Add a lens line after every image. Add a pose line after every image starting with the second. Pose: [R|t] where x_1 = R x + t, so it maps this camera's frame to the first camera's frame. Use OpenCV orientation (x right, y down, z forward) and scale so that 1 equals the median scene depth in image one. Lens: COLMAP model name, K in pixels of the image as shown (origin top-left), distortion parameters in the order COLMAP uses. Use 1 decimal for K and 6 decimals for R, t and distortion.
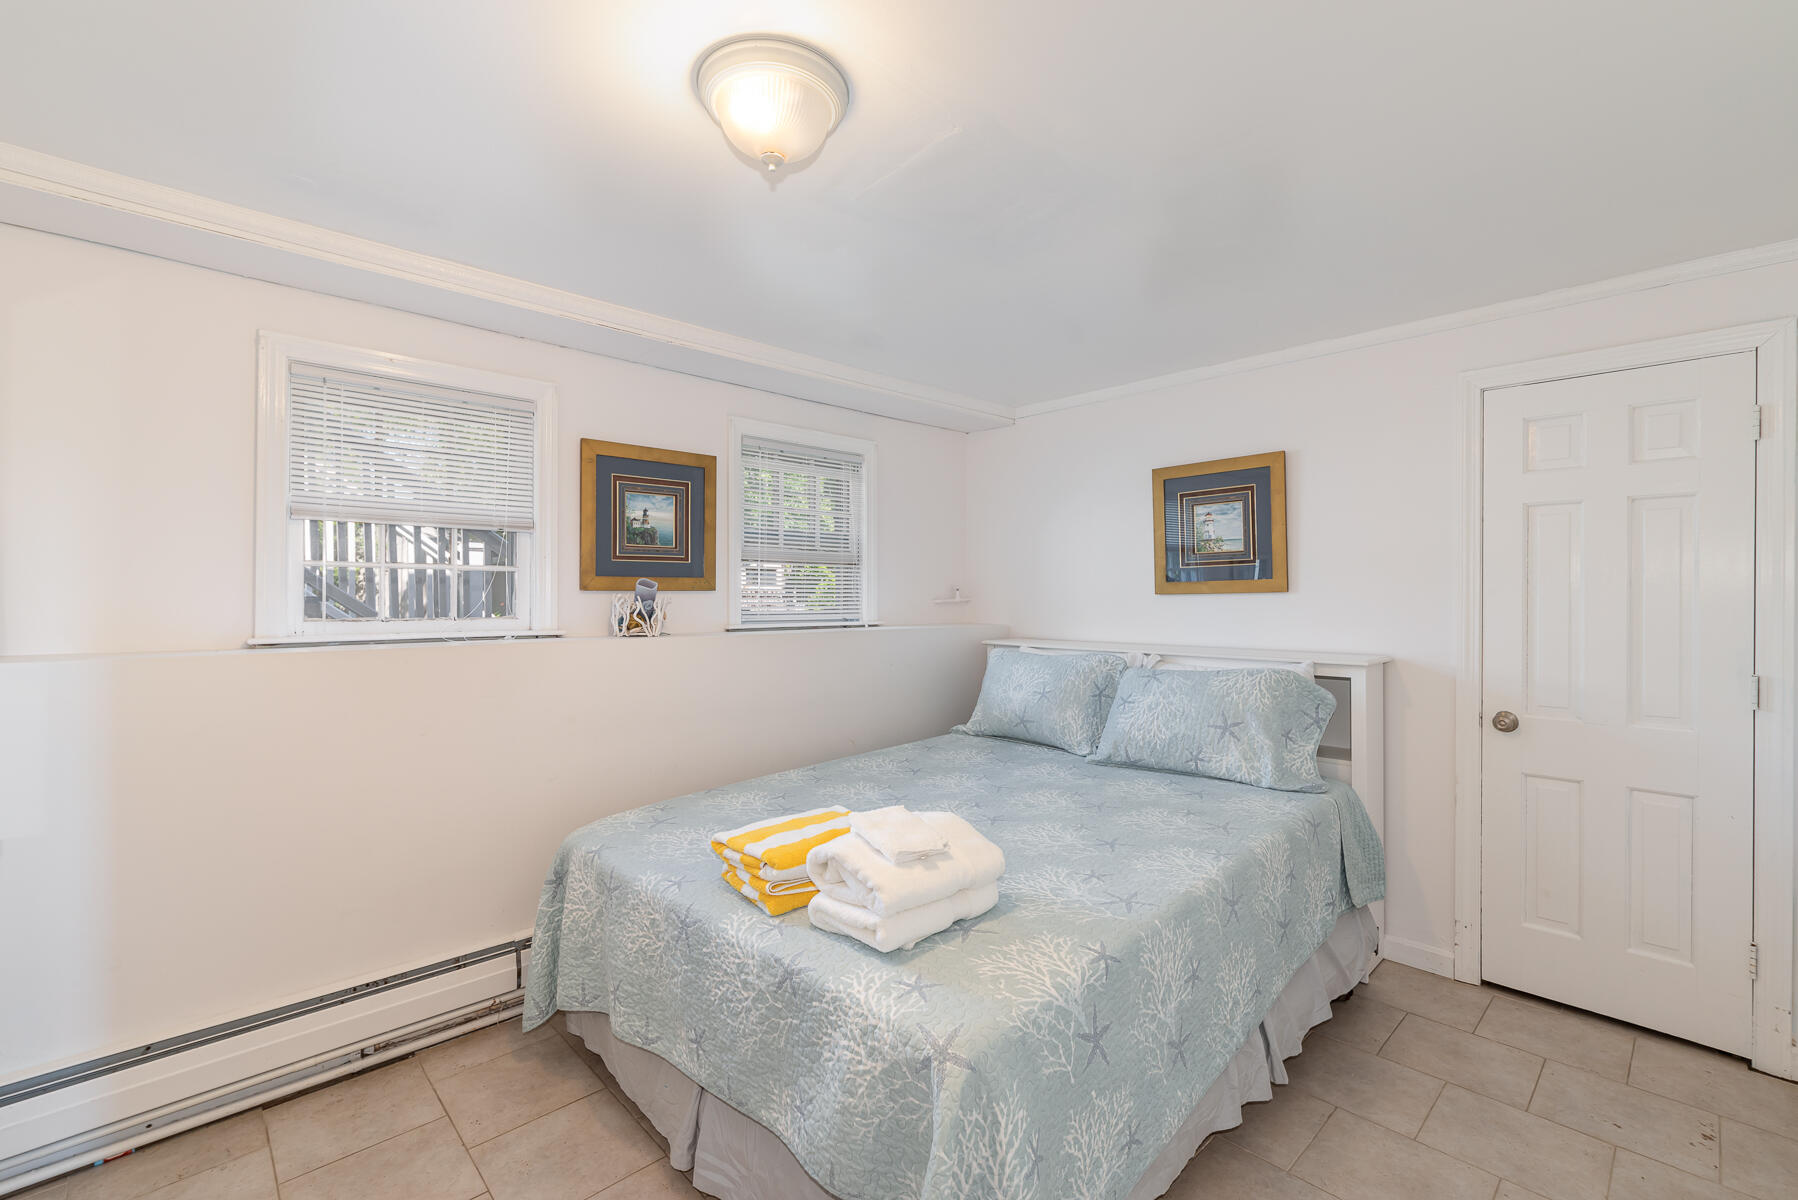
lens RADIAL K [[776.3, 0, 886.6], [0, 776.3, 597.2], [0, 0, 1]] dist [-0.000656, 0.001161]
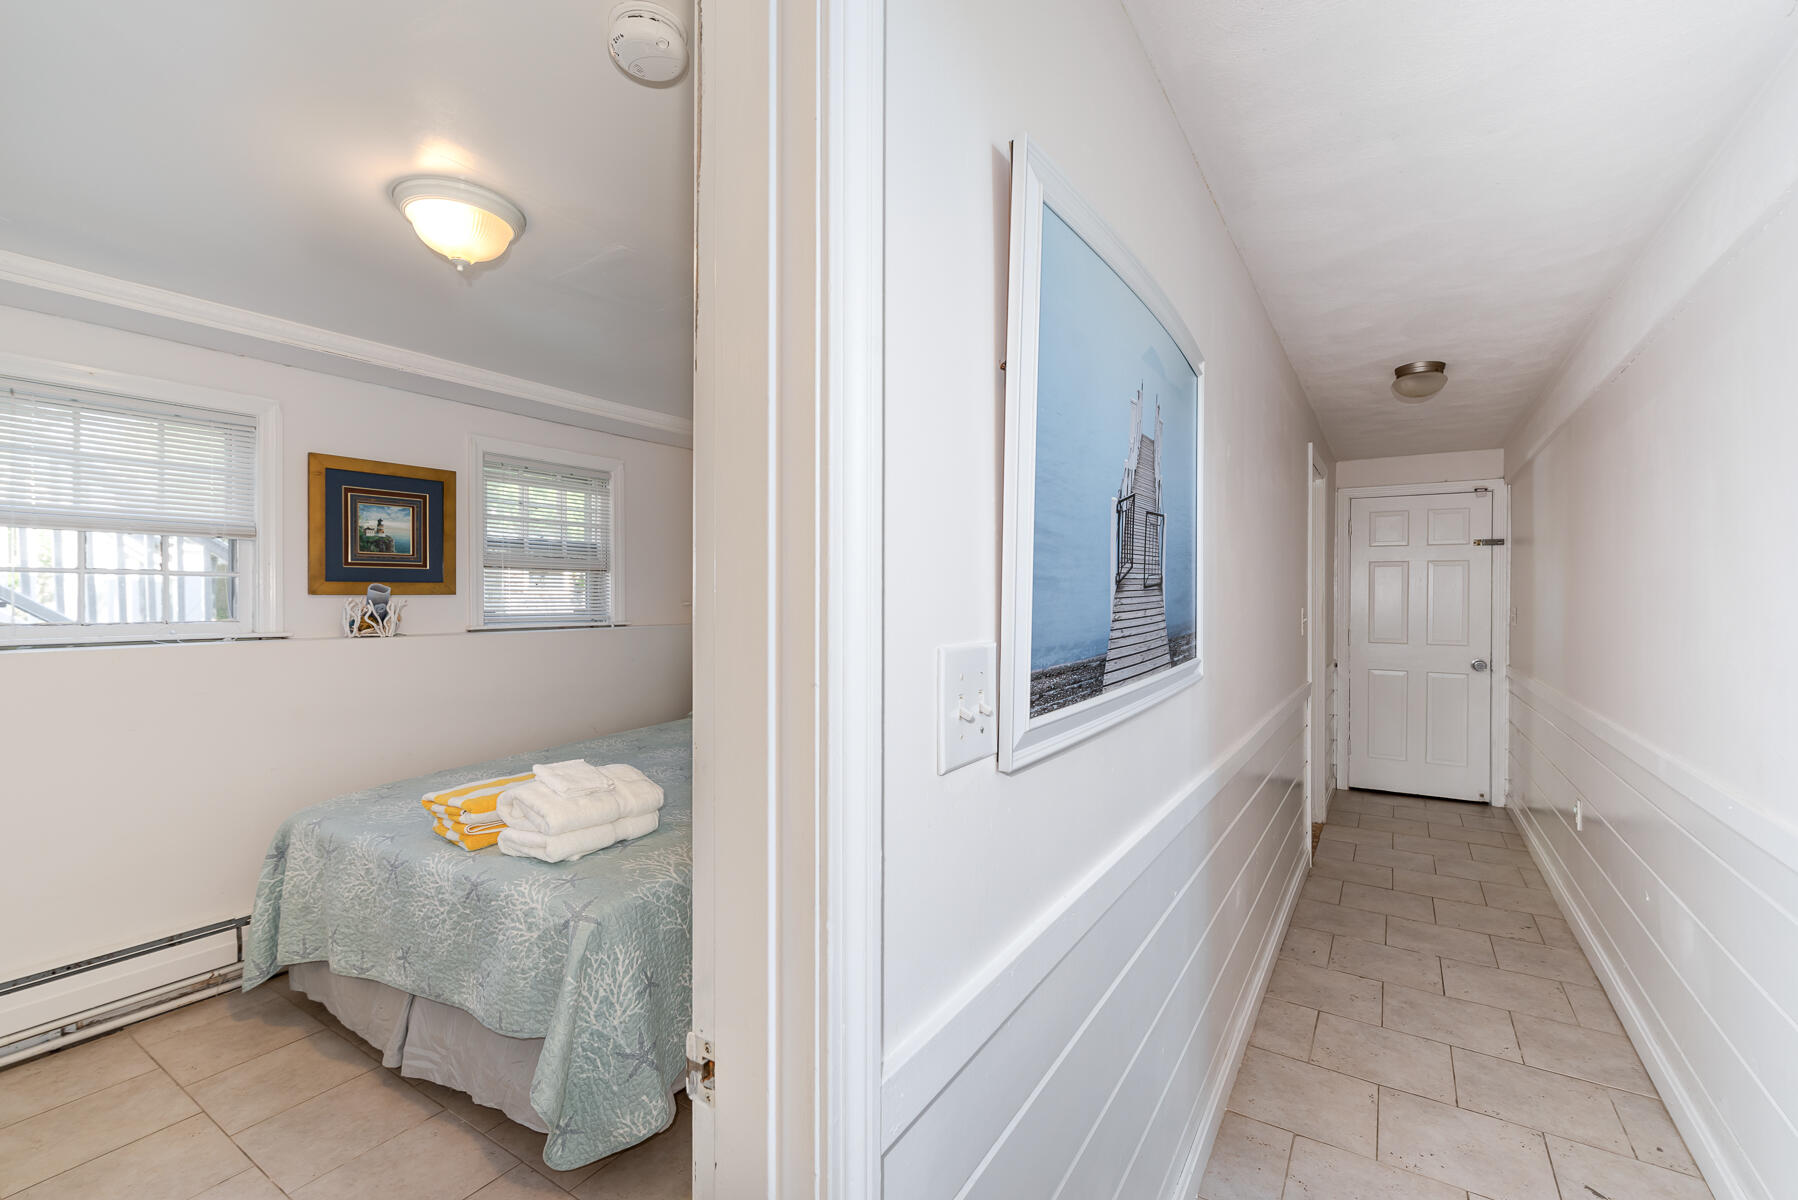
lens RADIAL K [[776.3, 0, 906.5], [0, 776.3, 600.8], [0, 0, 1]] dist [-0.000656, 0.001161]
pose [[0.968010, -0.004049, 0.250880, 0.166057], [0.003924, 0.999992, 0.000997, 0.002225], [-0.250882, 0.000019, 0.968018, -0.298453]]
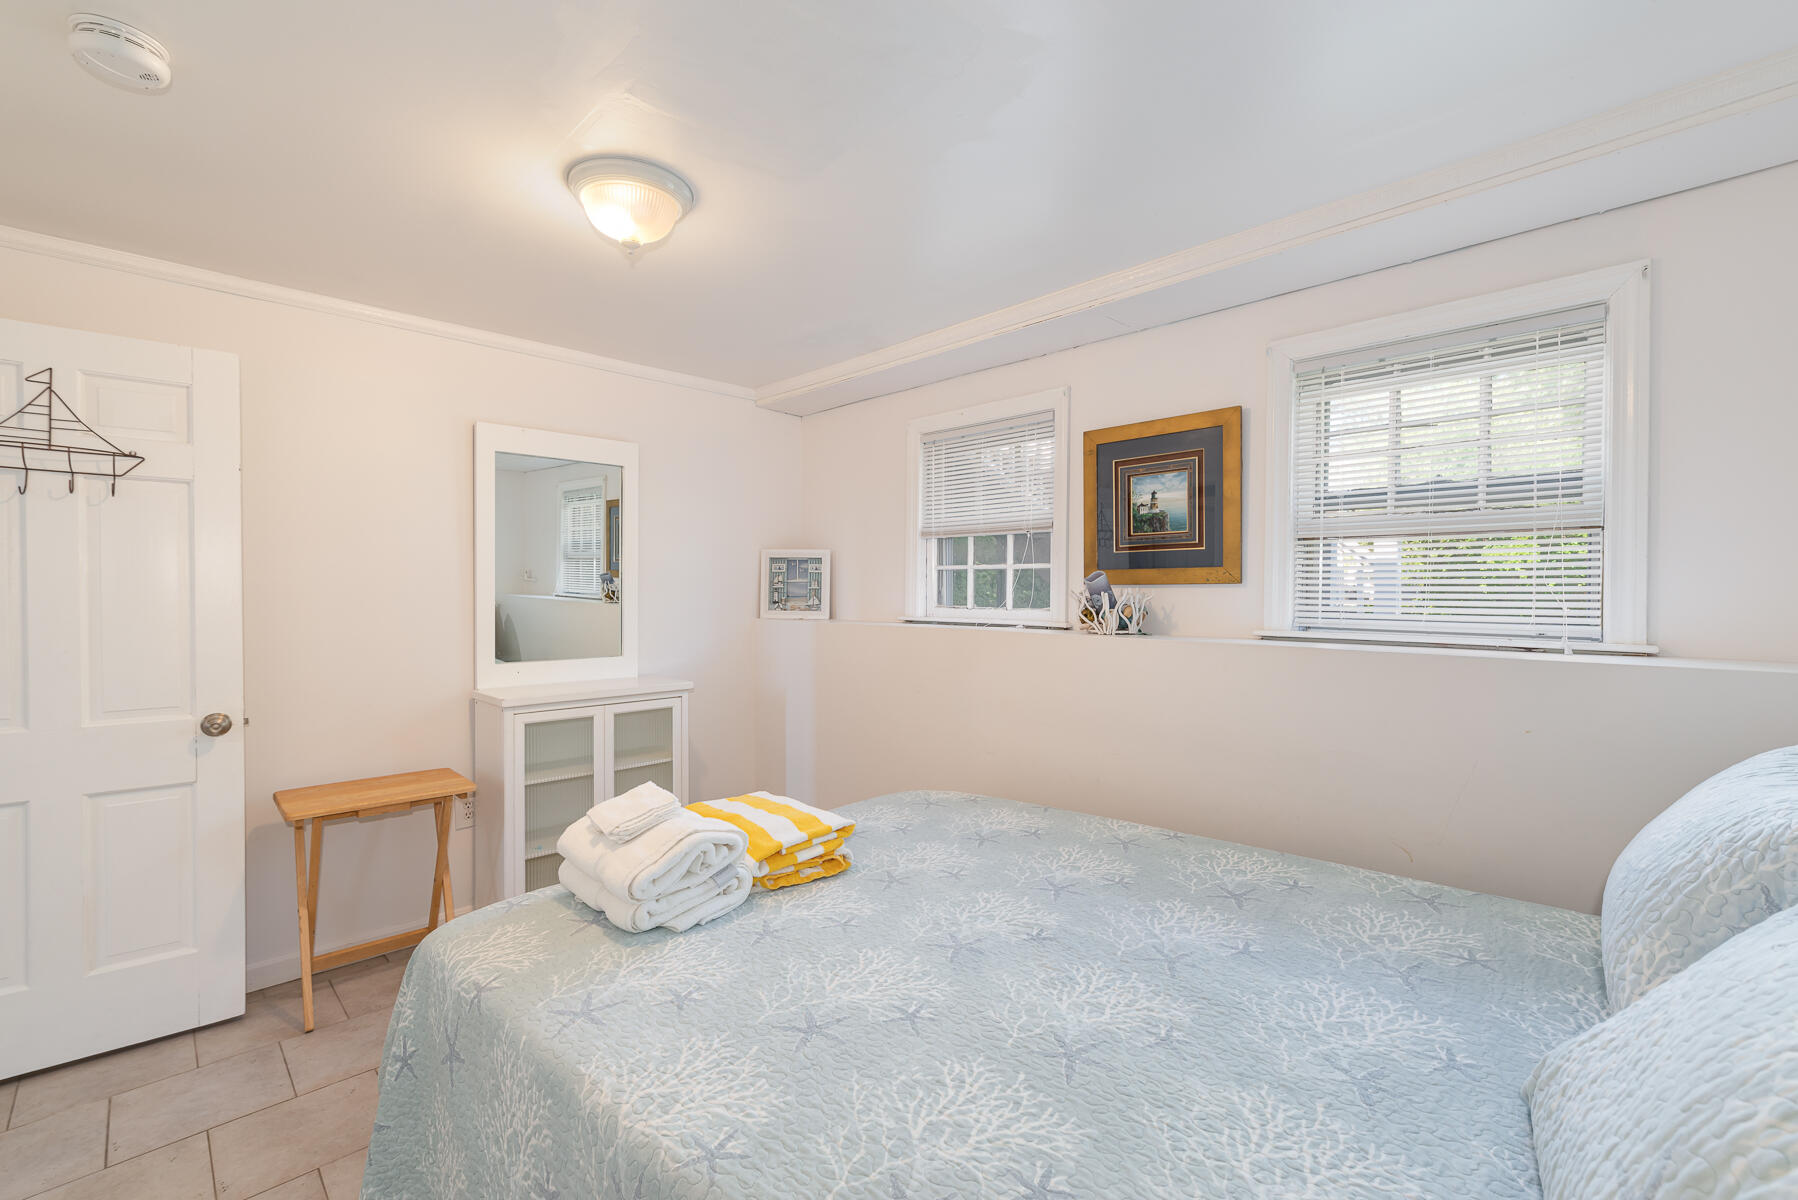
lens RADIAL K [[776.3, 0, 910.5], [0, 776.3, 601.2], [0, 0, 1]] dist [-0.000656, 0.001161]
pose [[0.024110, 0.013508, -0.999618, 0.741487], [-0.004922, 0.999898, 0.013393, 0.000378], [0.999697, 0.004597, 0.024174, 0.926006]]
